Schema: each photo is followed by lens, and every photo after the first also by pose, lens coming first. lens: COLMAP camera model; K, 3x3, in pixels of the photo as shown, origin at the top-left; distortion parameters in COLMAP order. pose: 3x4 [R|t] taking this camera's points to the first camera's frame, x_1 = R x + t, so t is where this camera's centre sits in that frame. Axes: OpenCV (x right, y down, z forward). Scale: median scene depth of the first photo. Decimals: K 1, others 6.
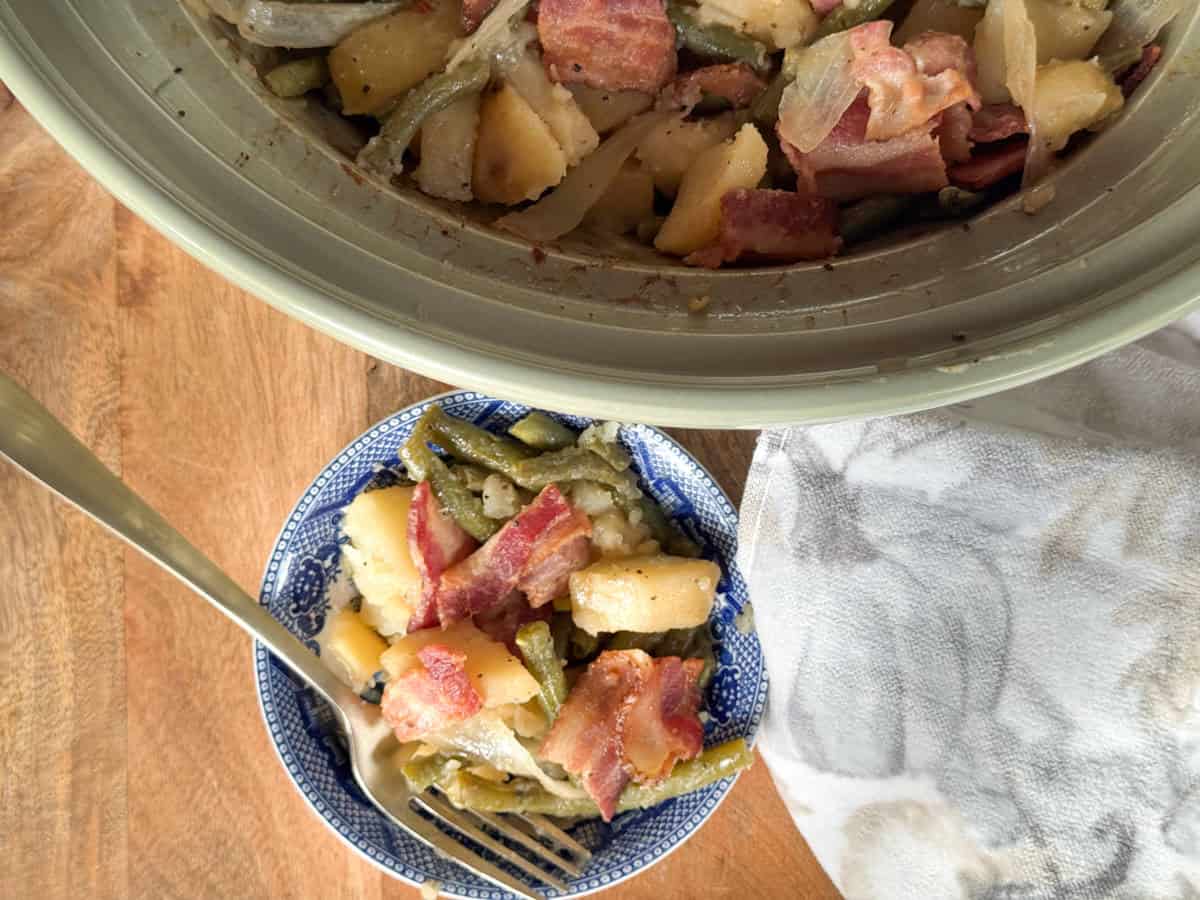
lens RADIAL K [[1707.5, 0, 600.4], [0, 1707.5, 416.4], [0, 0, 1]] dist [0.118198, -0.119358]
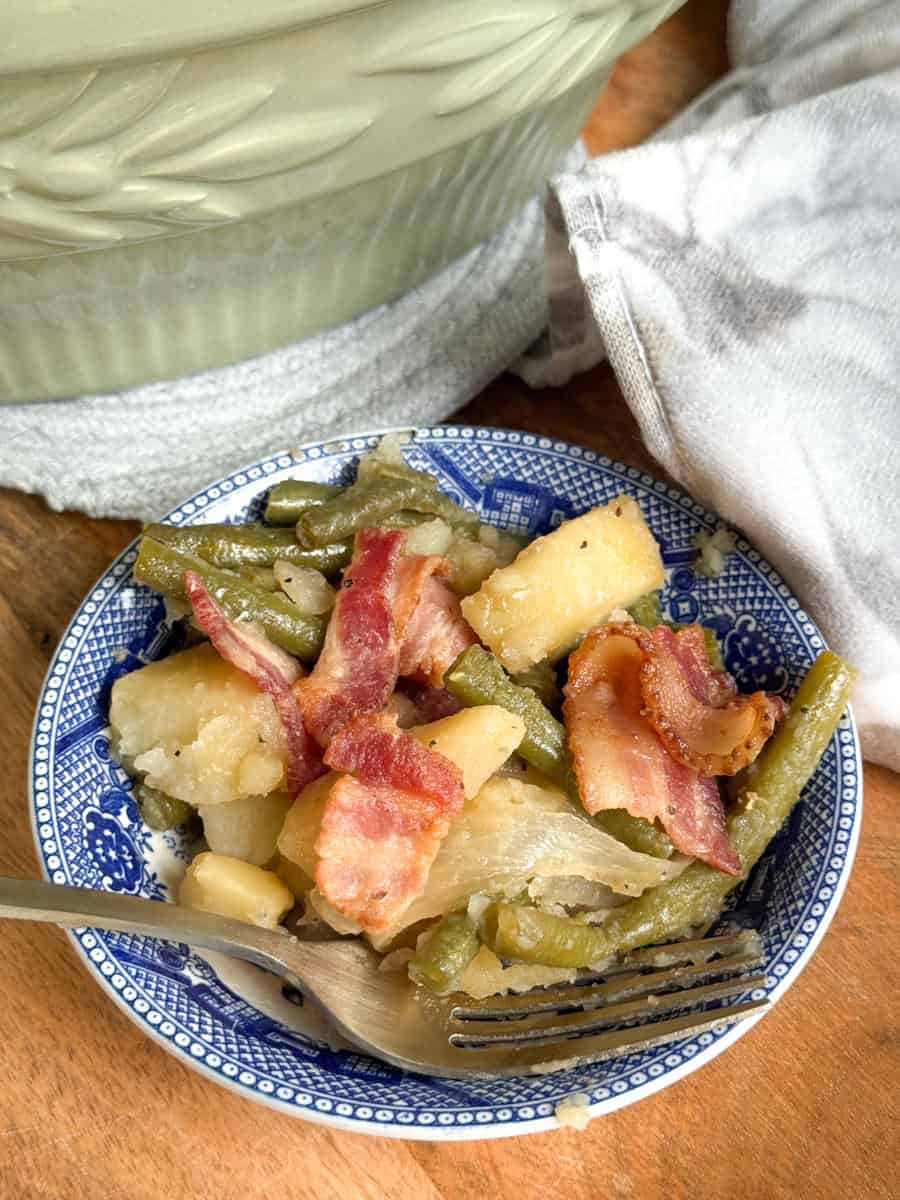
lens RADIAL K [[1707.5, 0, 450.0], [0, 1707.5, 600.0], [0, 0, 1]] dist [0.118198, -0.119358]
pose [[0.824400, -0.468791, 0.317174, -0.226254], [0.564631, 0.720192, -0.403132, 0.351240], [-0.039442, 0.511428, 0.858420, 0.433866]]
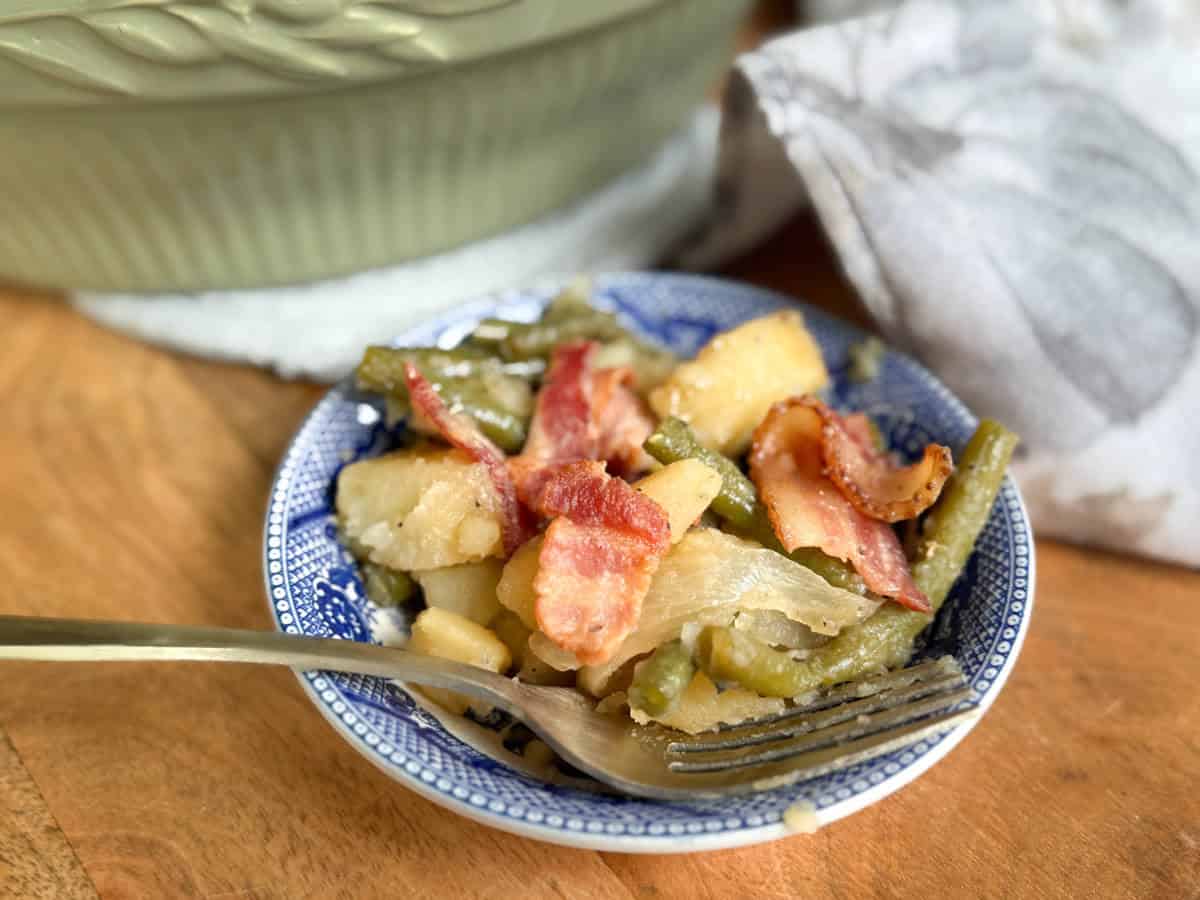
lens RADIAL K [[1266.0, 0, 592.9], [0, 1266.0, 443.9], [0, 0, 1]] dist [0.148716, -0.411646]
pose [[0.802088, -0.441188, 0.402502, -0.263084], [0.596571, 0.622964, -0.505982, 0.363346], [-0.027511, 0.645963, 0.762873, 0.594847]]
